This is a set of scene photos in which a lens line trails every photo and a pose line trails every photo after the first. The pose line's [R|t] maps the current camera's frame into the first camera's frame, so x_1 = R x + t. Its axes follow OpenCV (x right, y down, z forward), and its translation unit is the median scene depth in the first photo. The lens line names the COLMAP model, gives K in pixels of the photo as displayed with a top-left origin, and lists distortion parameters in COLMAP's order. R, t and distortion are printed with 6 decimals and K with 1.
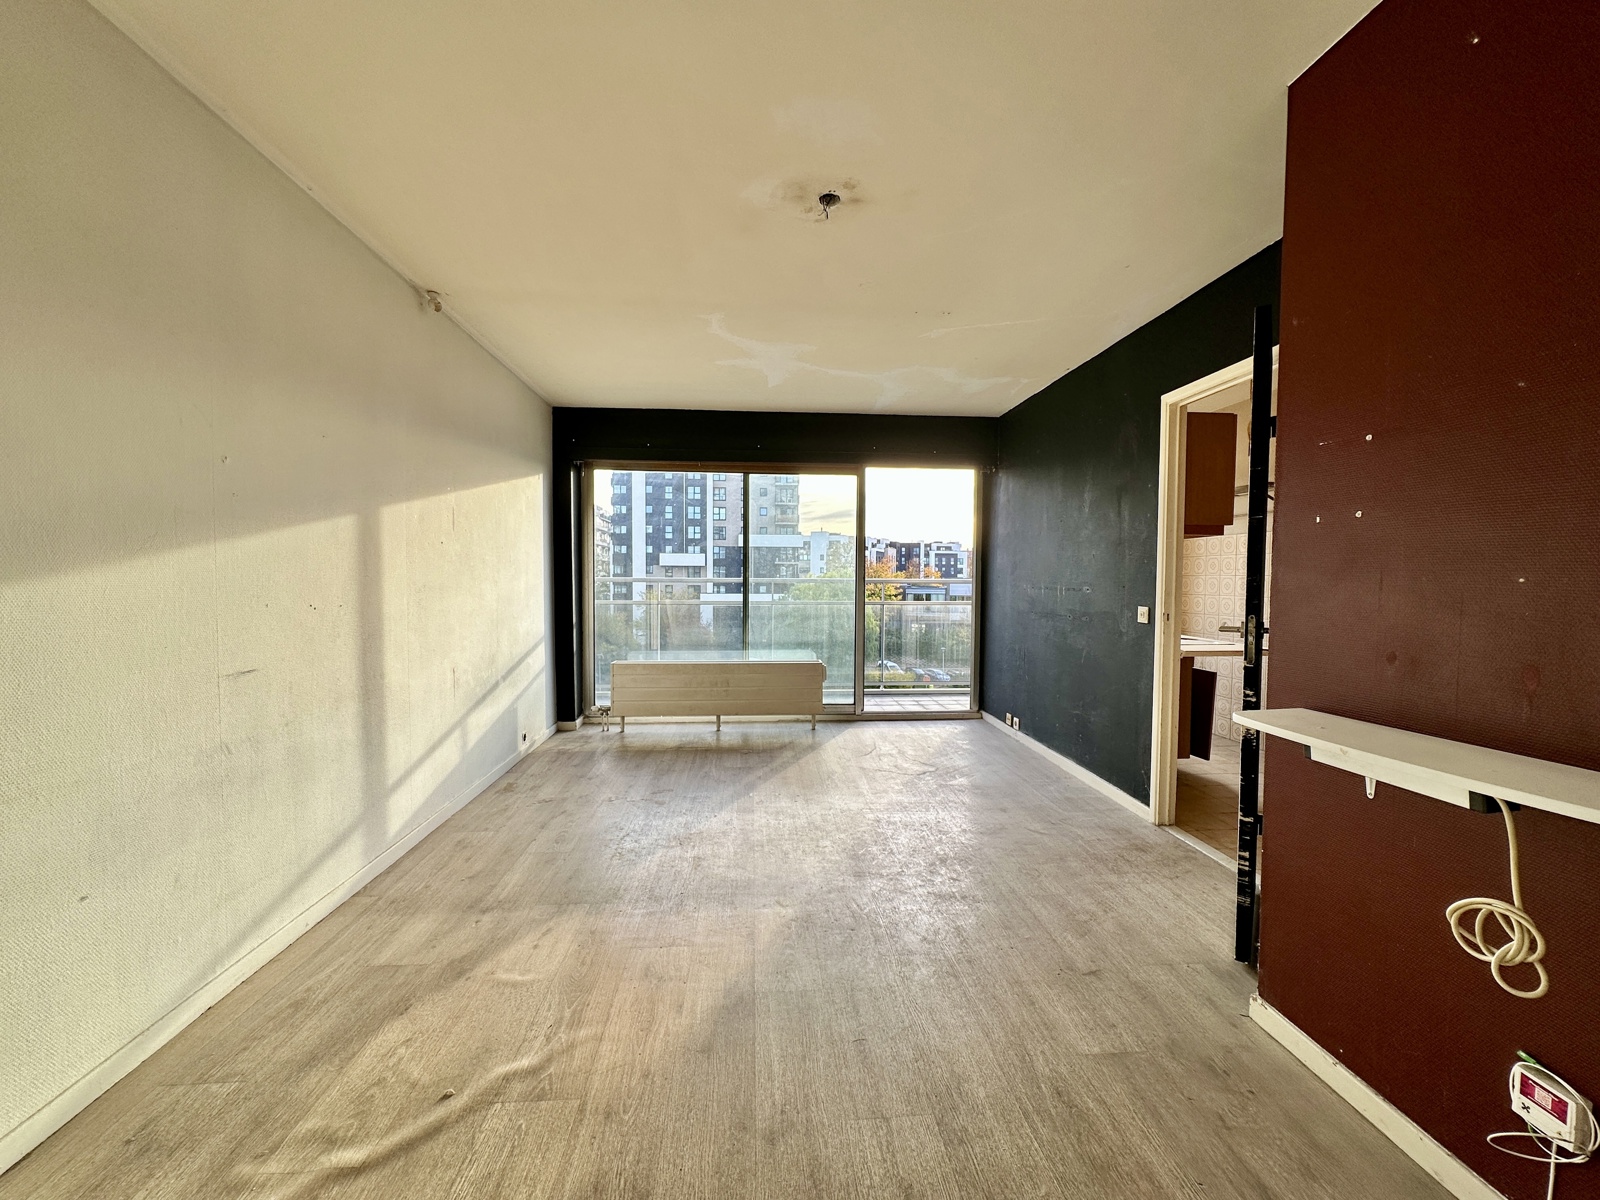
lens RADIAL K [[638.6, 0, 800.0], [0, 638.6, 600.0], [0, 0, 1]] dist [-0.002105, 0.000371]
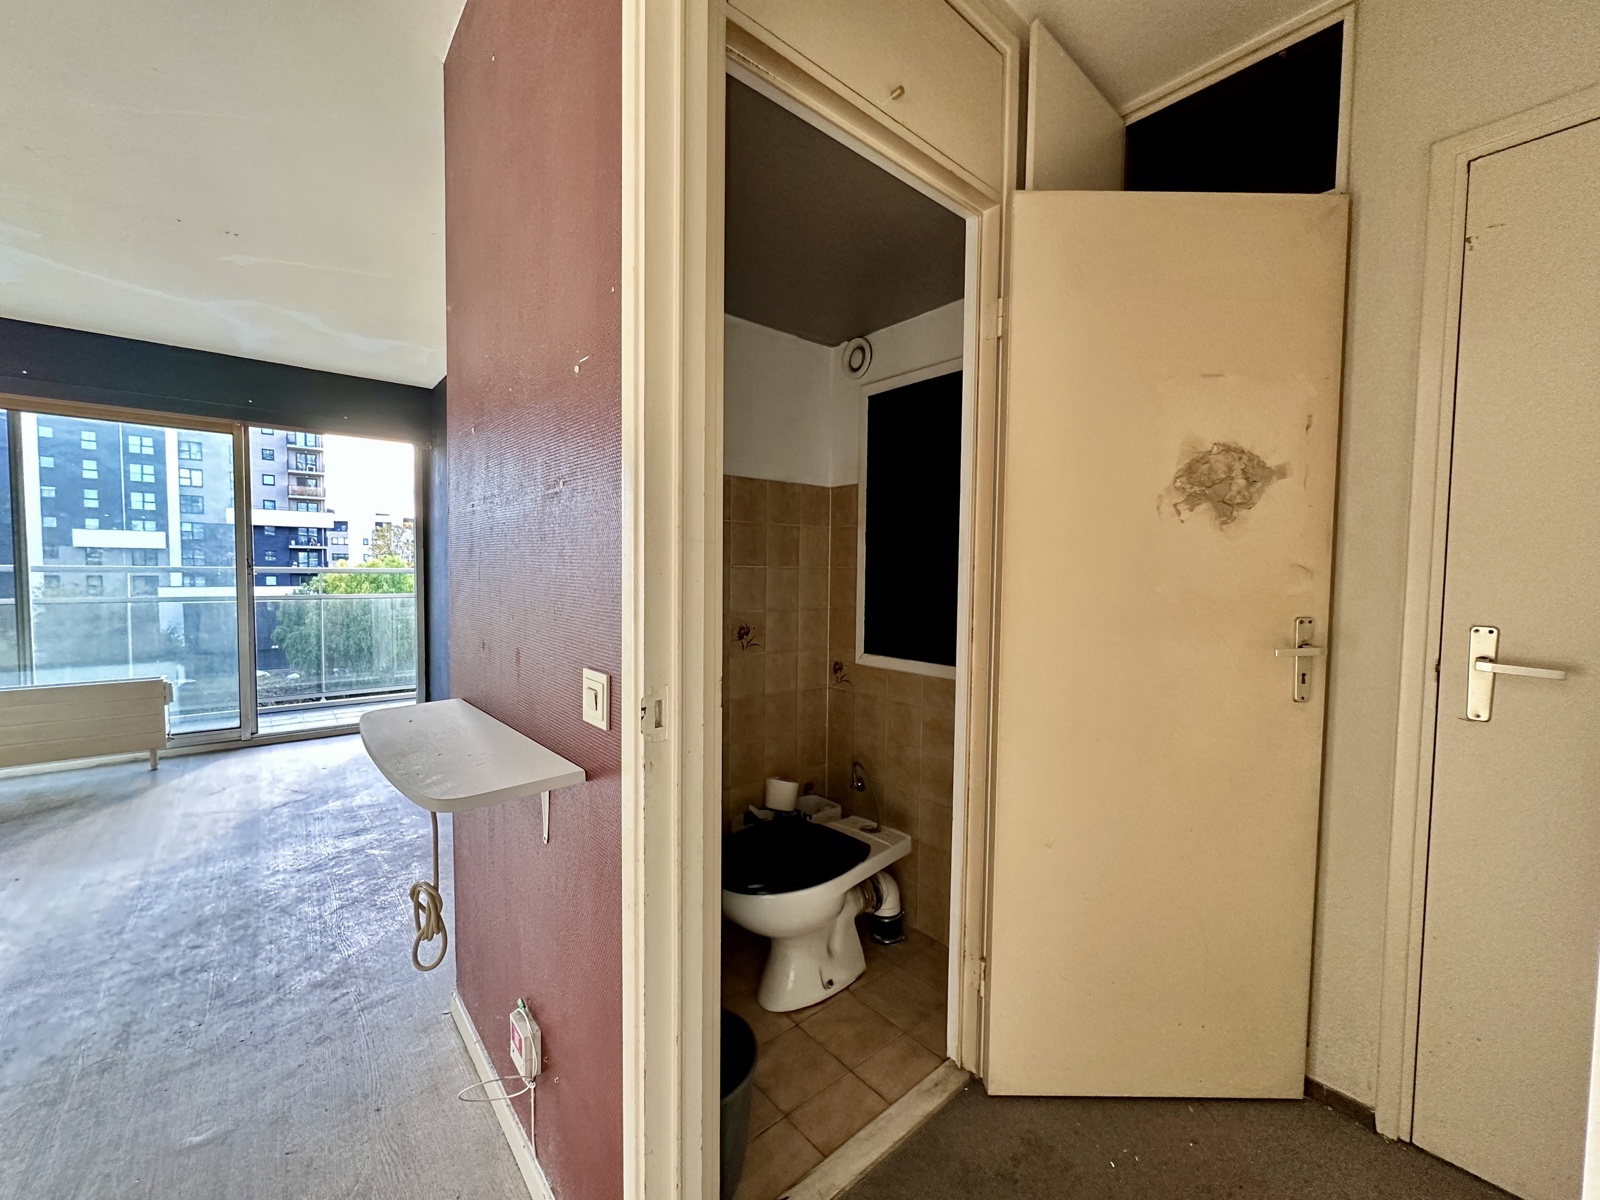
lens RADIAL K [[638.6, 0, 800.0], [0, 638.6, 600.0], [0, 0, 1]] dist [-0.002105, 0.000371]
pose [[0.811837, -0.024571, 0.583366, 0.203506], [0.015181, 0.999665, 0.020979, 0.000760], [-0.583686, -0.008175, 0.811938, -0.039654]]
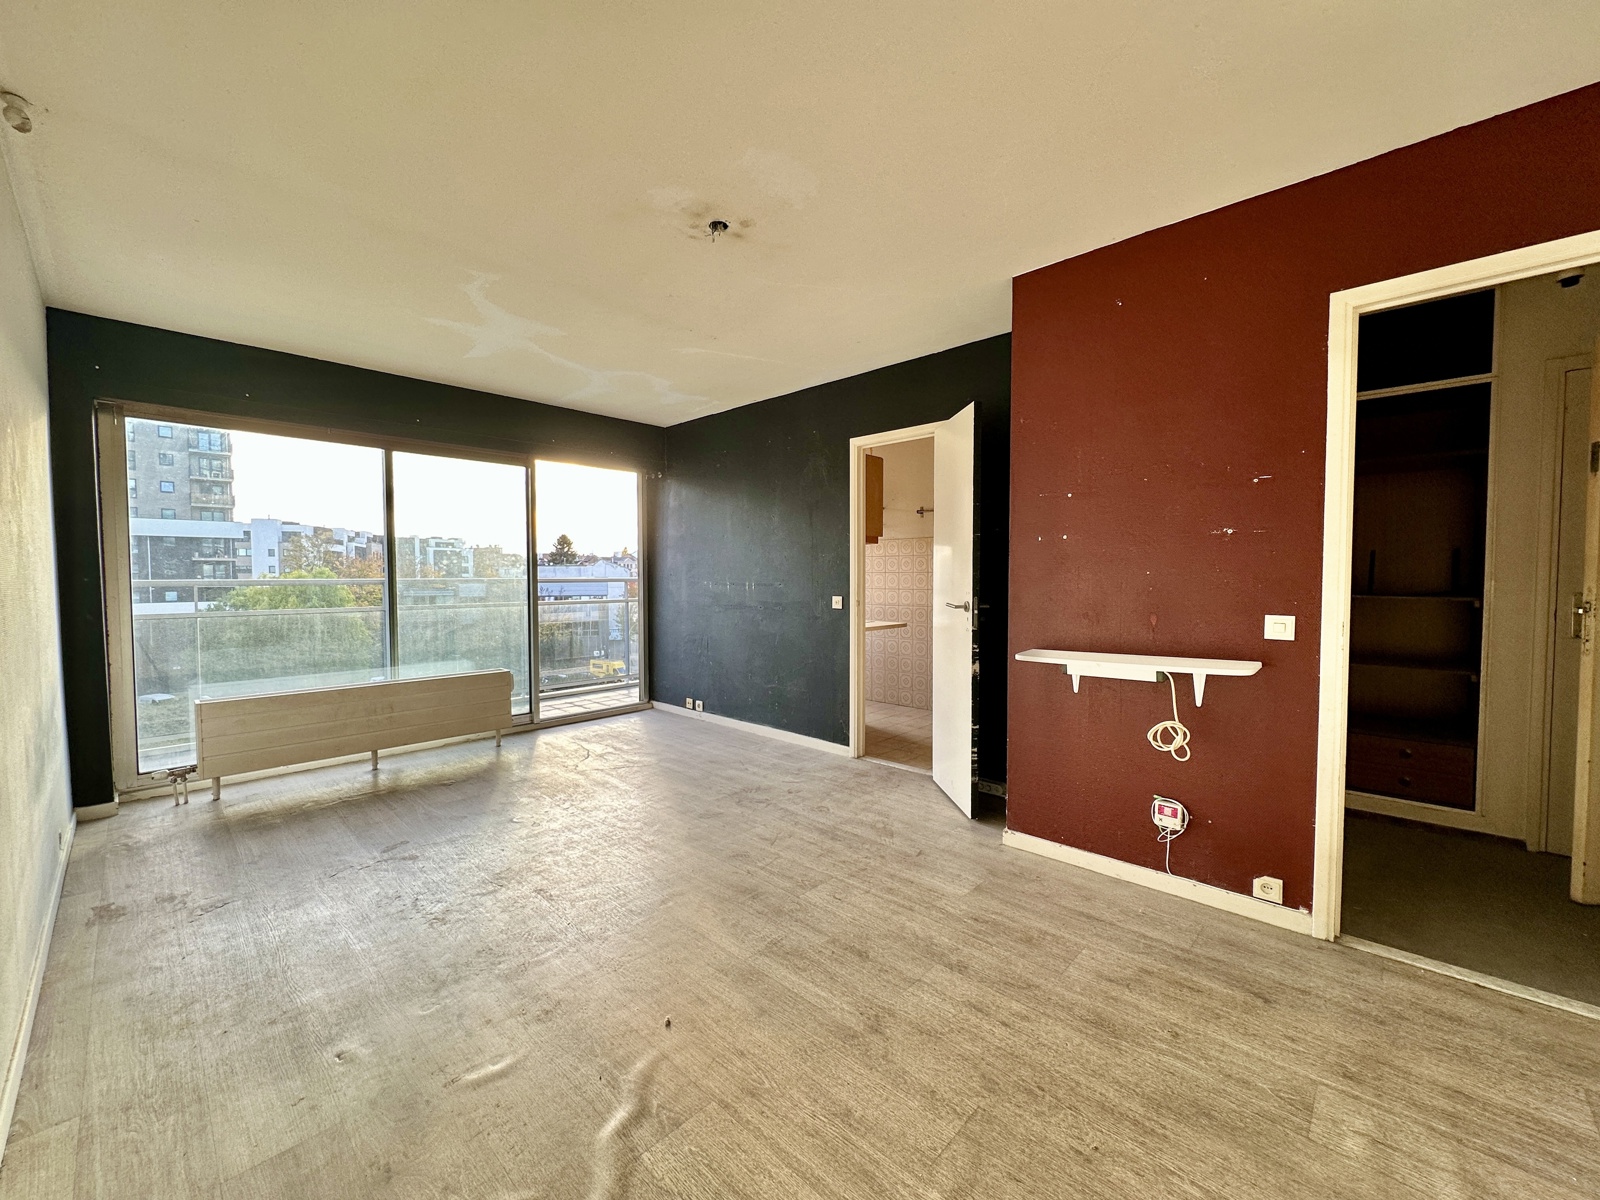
lens RADIAL K [[636.7, 0, 800.8], [0, 636.7, 600.9], [0, 0, 1]] dist [-0.002944, 0.000147]
pose [[0.740339, -0.033678, 0.671390, -0.257641], [0.031551, 0.999384, 0.015339, -0.001768], [-0.671493, 0.009827, 0.740946, 0.049105]]
